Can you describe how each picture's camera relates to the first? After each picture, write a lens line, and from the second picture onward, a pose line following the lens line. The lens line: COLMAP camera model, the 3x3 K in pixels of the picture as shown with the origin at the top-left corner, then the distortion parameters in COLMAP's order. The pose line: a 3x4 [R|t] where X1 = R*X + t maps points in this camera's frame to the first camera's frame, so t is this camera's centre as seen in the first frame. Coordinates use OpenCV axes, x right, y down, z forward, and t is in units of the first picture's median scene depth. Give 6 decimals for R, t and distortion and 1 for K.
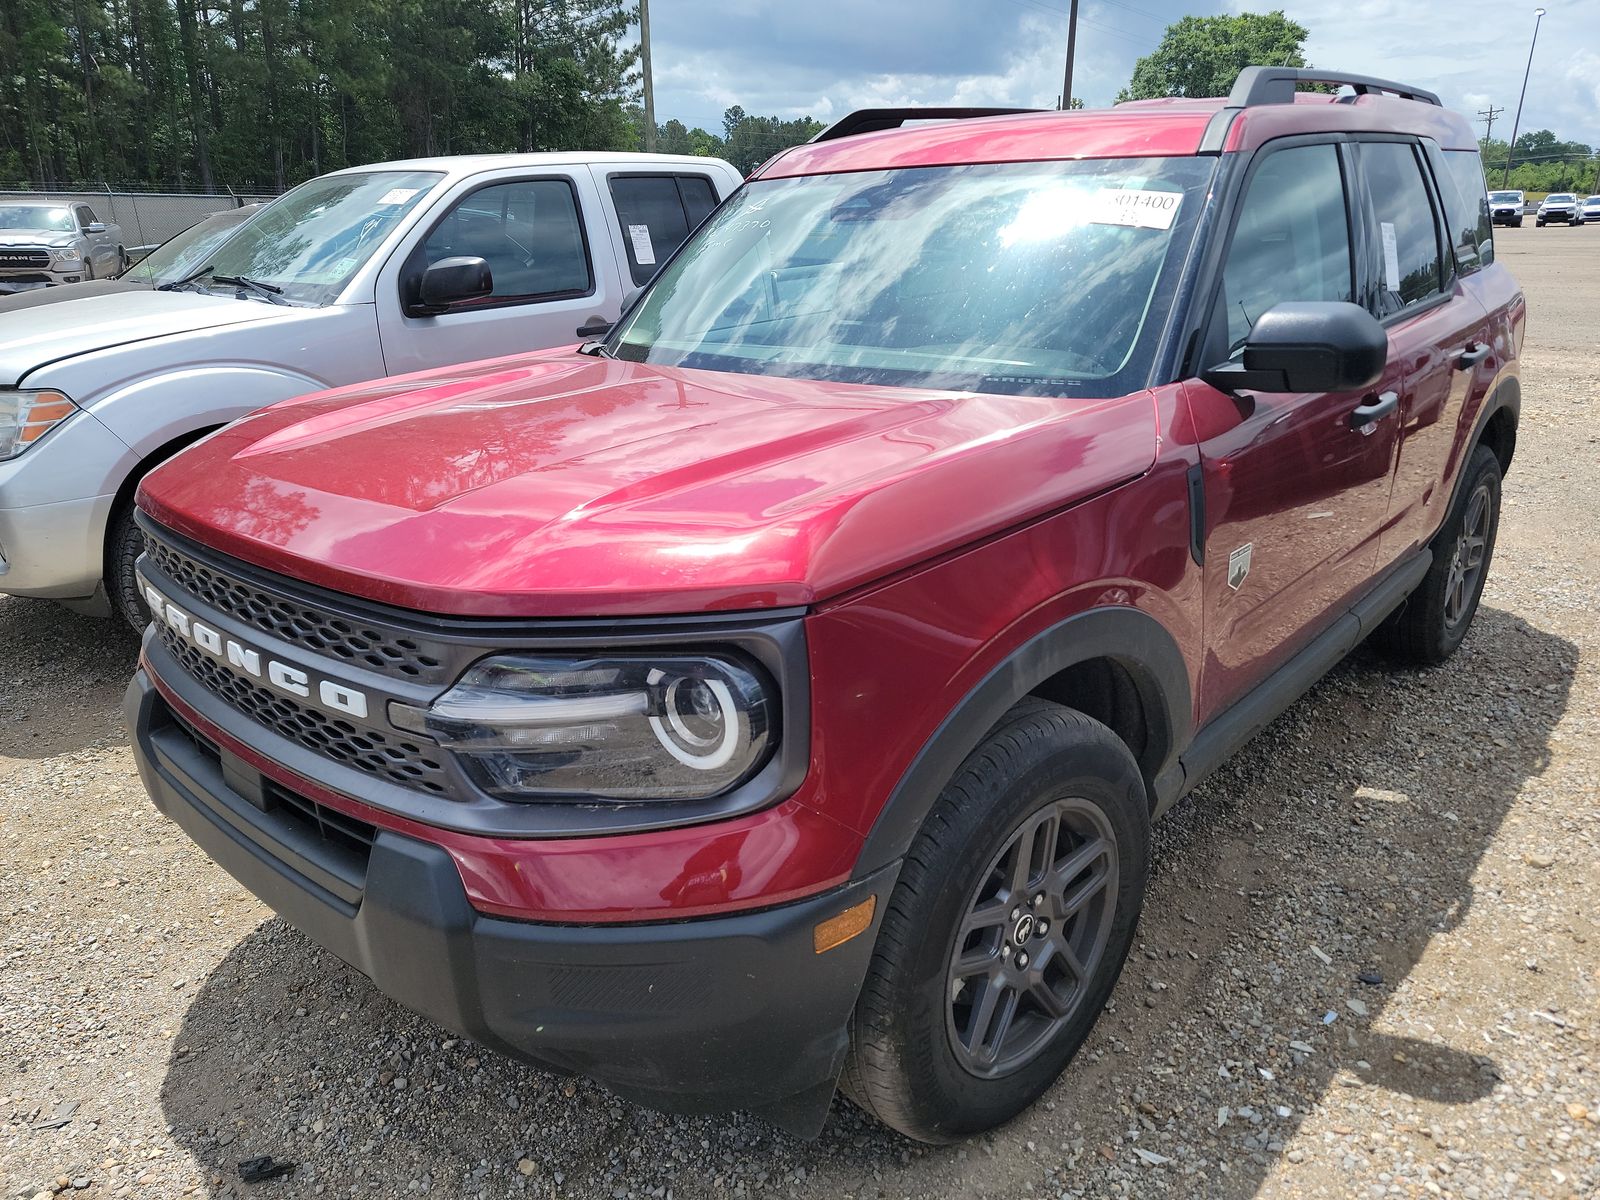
lens RADIAL K [[1141.6, 0, 796.5], [0, 1141.6, 607.9], [0, 0, 1]] dist [0.048356, -0.018922]
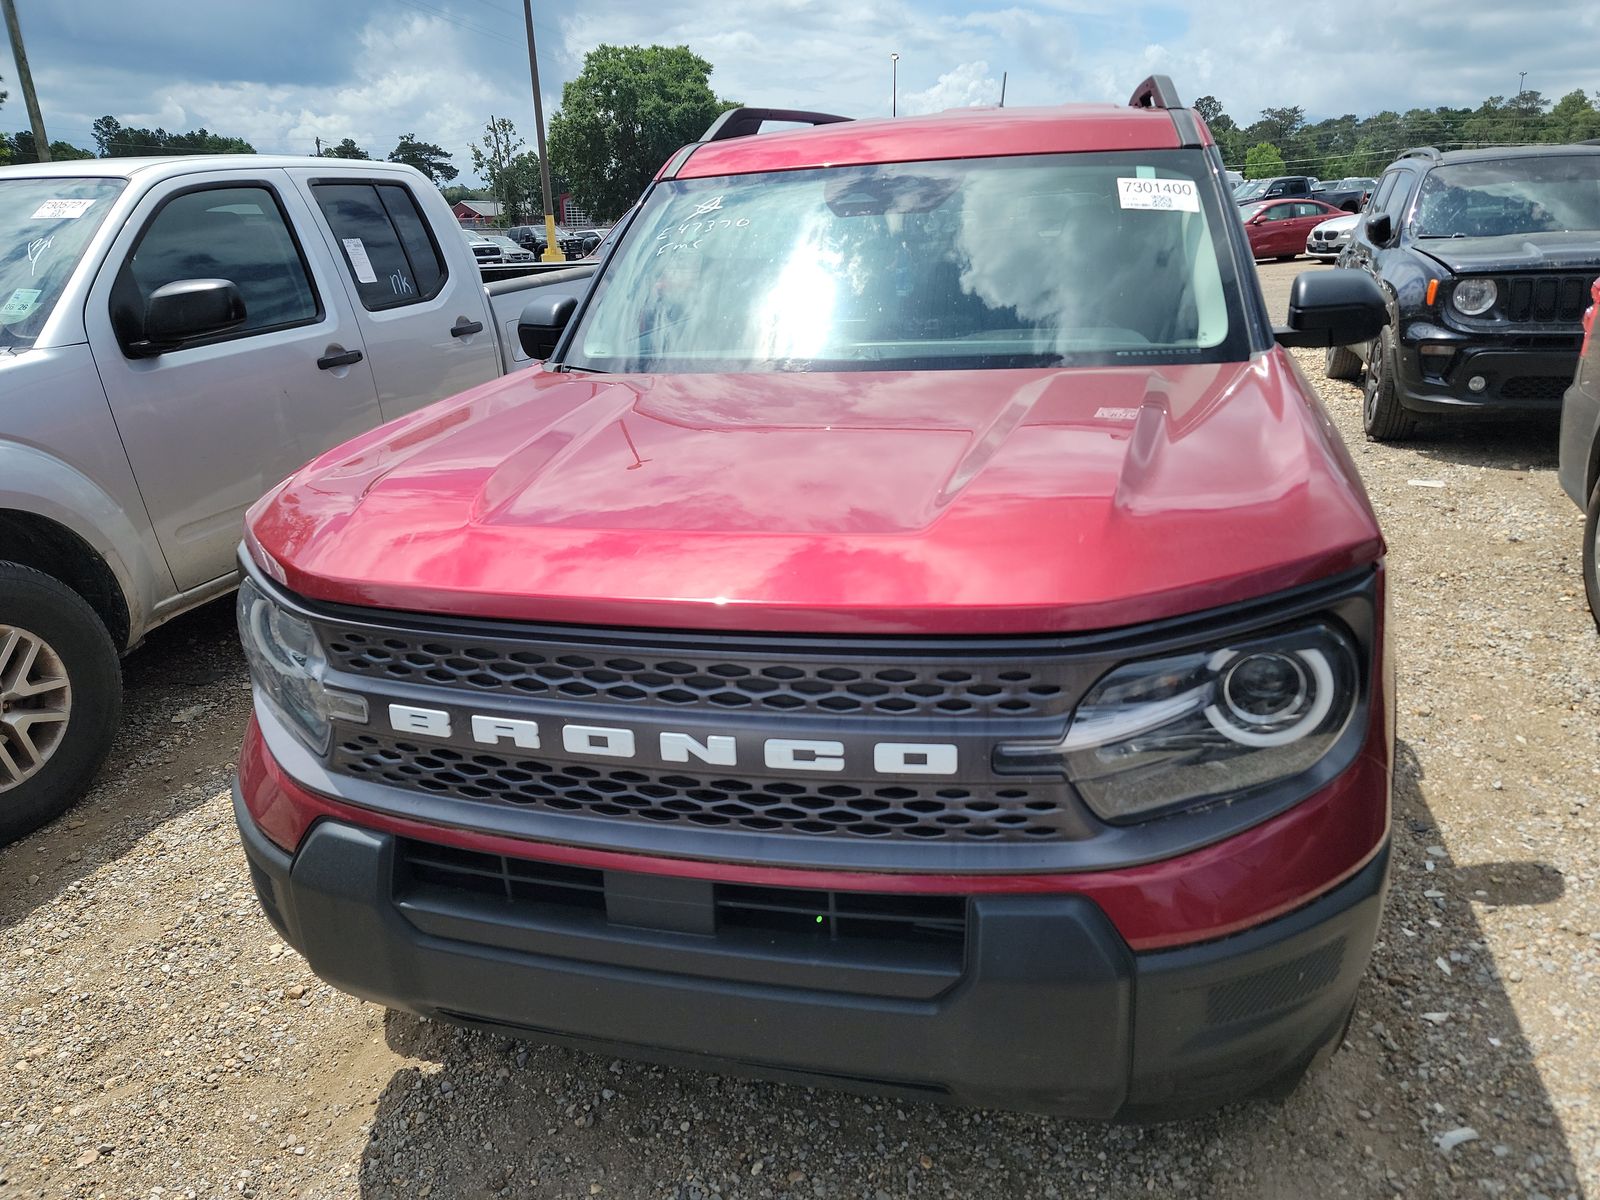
lens RADIAL K [[1141.6, 0, 799.8], [0, 1141.6, 593.4], [0, 0, 1]] dist [0.048356, -0.018922]
pose [[0.887545, -0.161277, 0.431570, -0.267898], [0.172890, 0.984862, 0.012485, -0.021812], [-0.427051, 0.063533, 0.901993, 0.086647]]
